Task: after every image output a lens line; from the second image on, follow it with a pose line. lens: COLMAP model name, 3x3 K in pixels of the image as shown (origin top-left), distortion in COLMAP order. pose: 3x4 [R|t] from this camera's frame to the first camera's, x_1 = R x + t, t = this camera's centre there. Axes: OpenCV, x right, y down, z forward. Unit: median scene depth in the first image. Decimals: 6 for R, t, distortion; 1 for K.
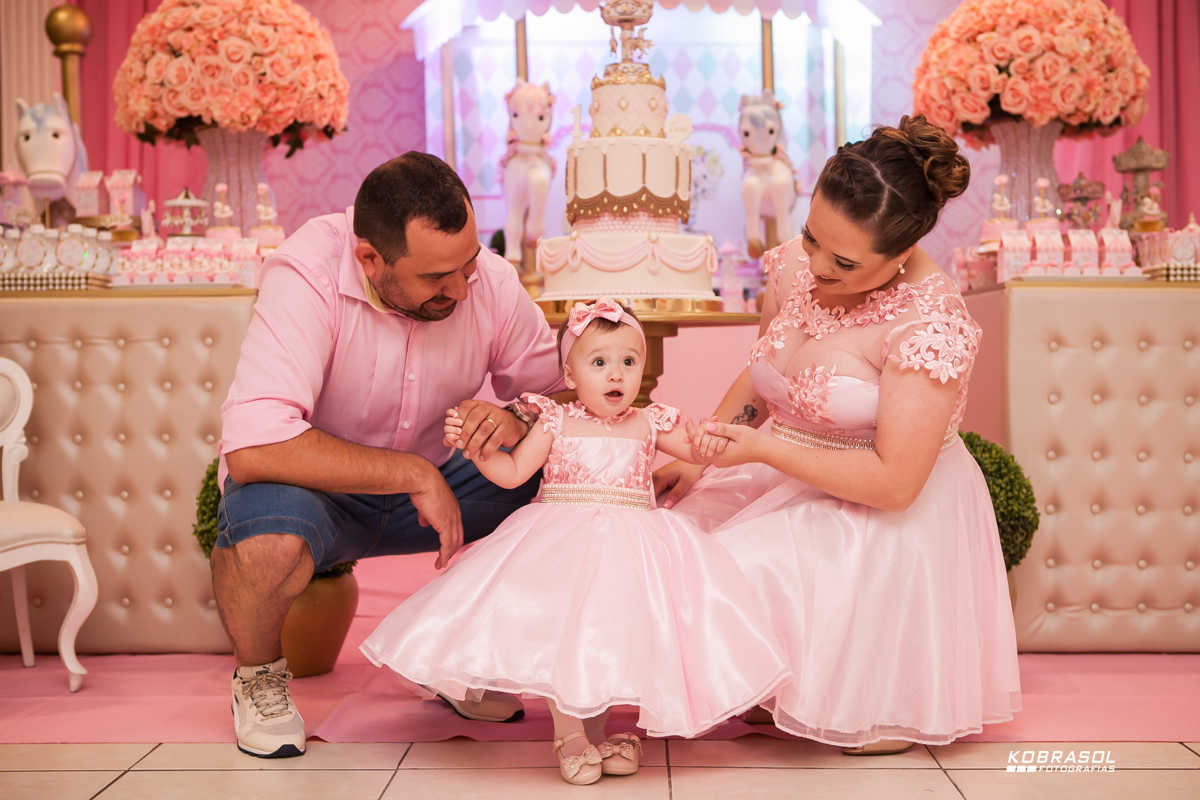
lens RADIAL K [[1553.0, 0, 600.0], [0, 1553.0, 400.0], [0, 0, 1]] dist [-0.007614, 0.060045]
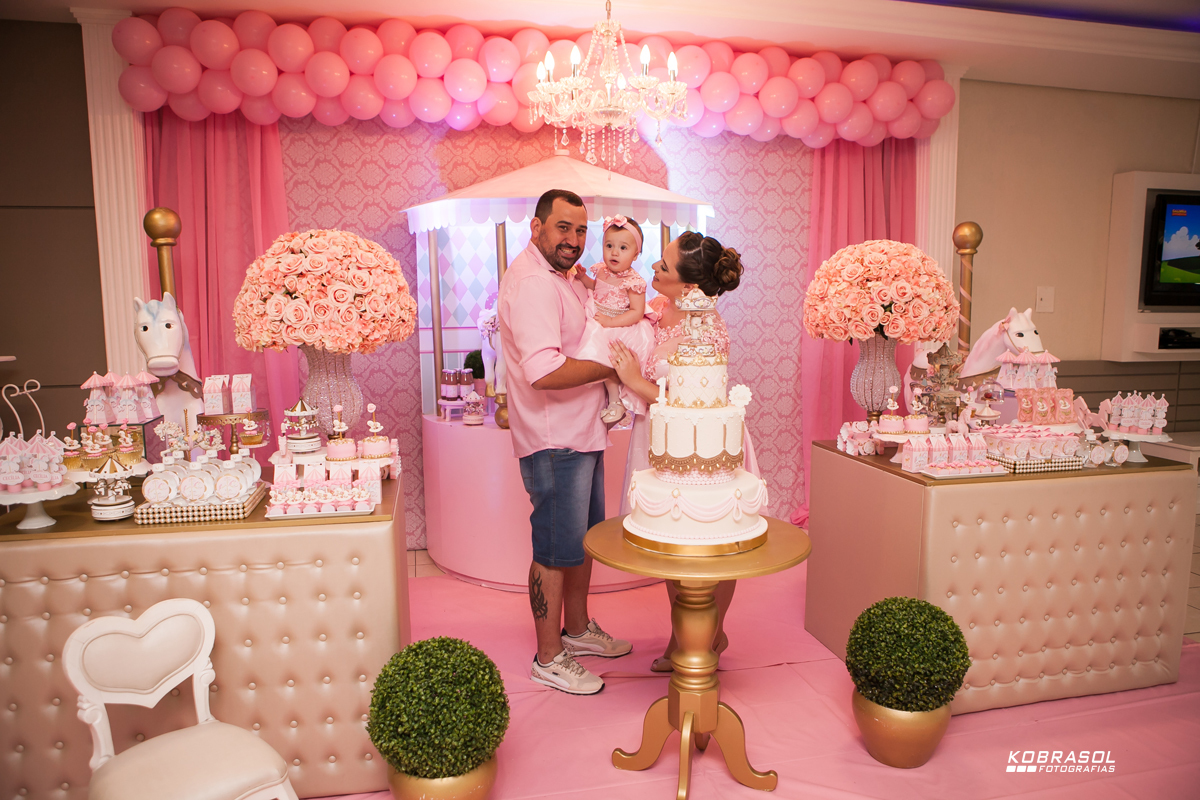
lens RADIAL K [[826.1, 0, 600.0], [0, 826.1, 400.0], [0, 0, 1]] dist [-0.121156, 0.102767]
pose [[0.970869, -0.029072, 0.237839, -0.191497], [0.005839, 0.995188, 0.097812, -0.202927], [-0.239538, -0.093574, 0.966367, 0.307436]]
